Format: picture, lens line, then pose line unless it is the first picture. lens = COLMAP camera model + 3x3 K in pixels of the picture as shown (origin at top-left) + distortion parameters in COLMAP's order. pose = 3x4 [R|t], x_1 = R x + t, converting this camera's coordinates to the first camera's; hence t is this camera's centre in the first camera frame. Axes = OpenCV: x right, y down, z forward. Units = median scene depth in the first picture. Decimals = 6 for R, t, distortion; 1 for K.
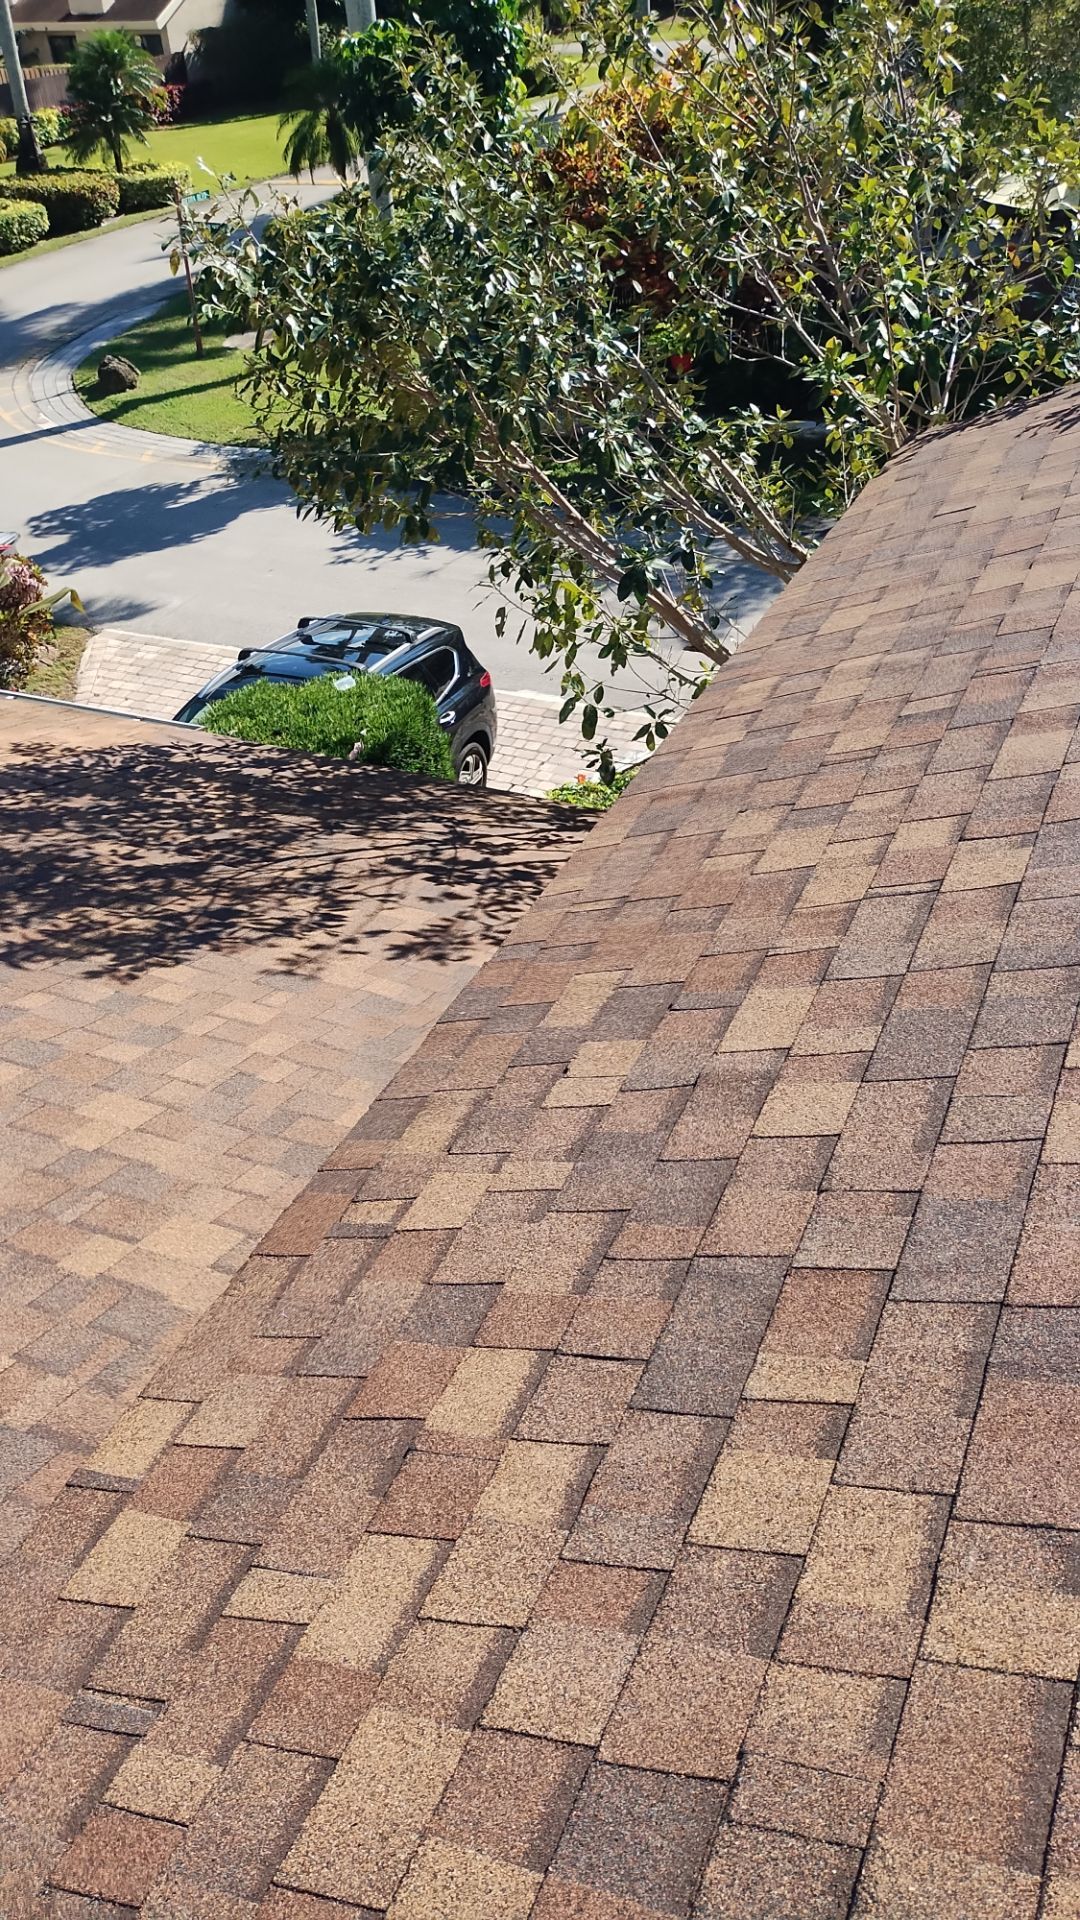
lens RADIAL K [[1446.1, 0, 540.0], [0, 1446.1, 960.0], [0, 0, 1]] dist [0.067734, -0.179471]
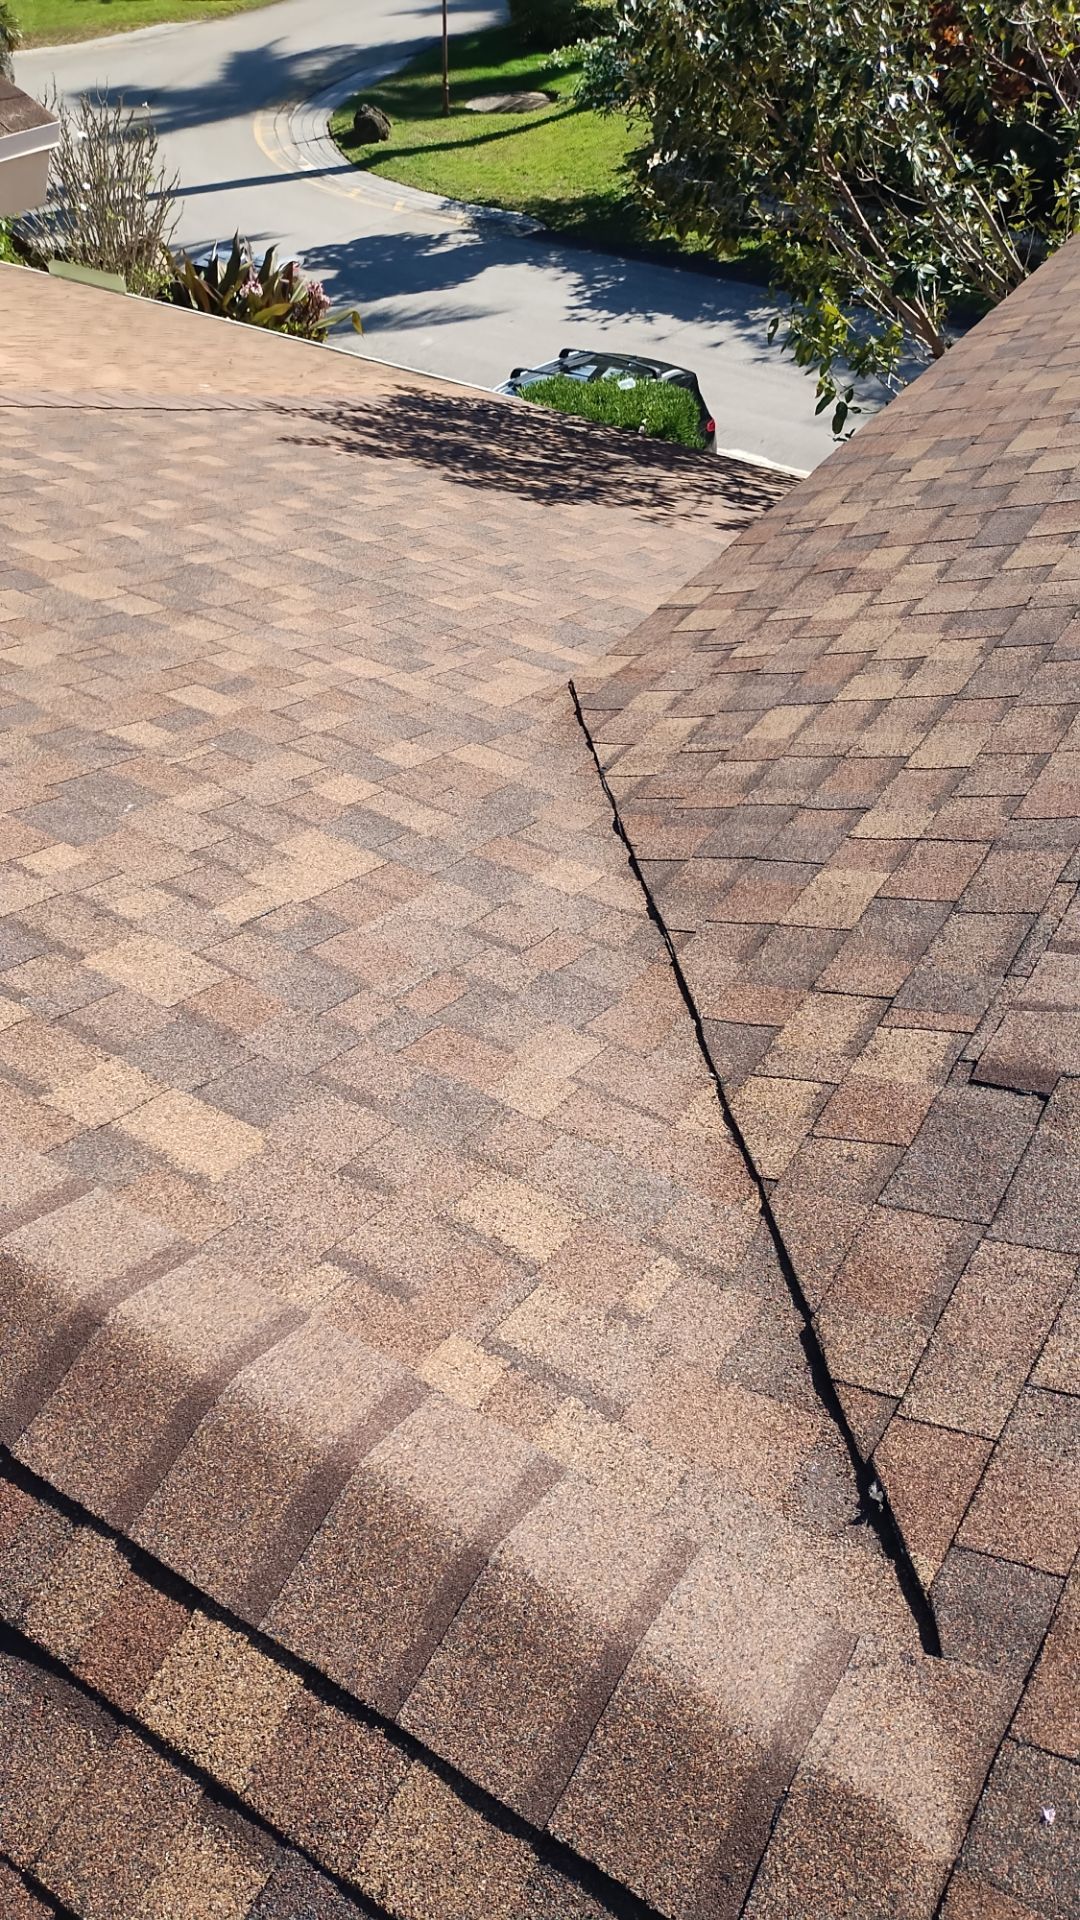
lens RADIAL K [[1419.0, 0, 603.5], [0, 1419.0, 961.9], [0, 0, 1]] dist [0.000136, 0.005755]
pose [[0.993973, 0.105491, -0.029811, -0.094975], [-0.101131, 0.987366, 0.121984, 0.197791], [0.042302, -0.118234, 0.992084, -0.319951]]
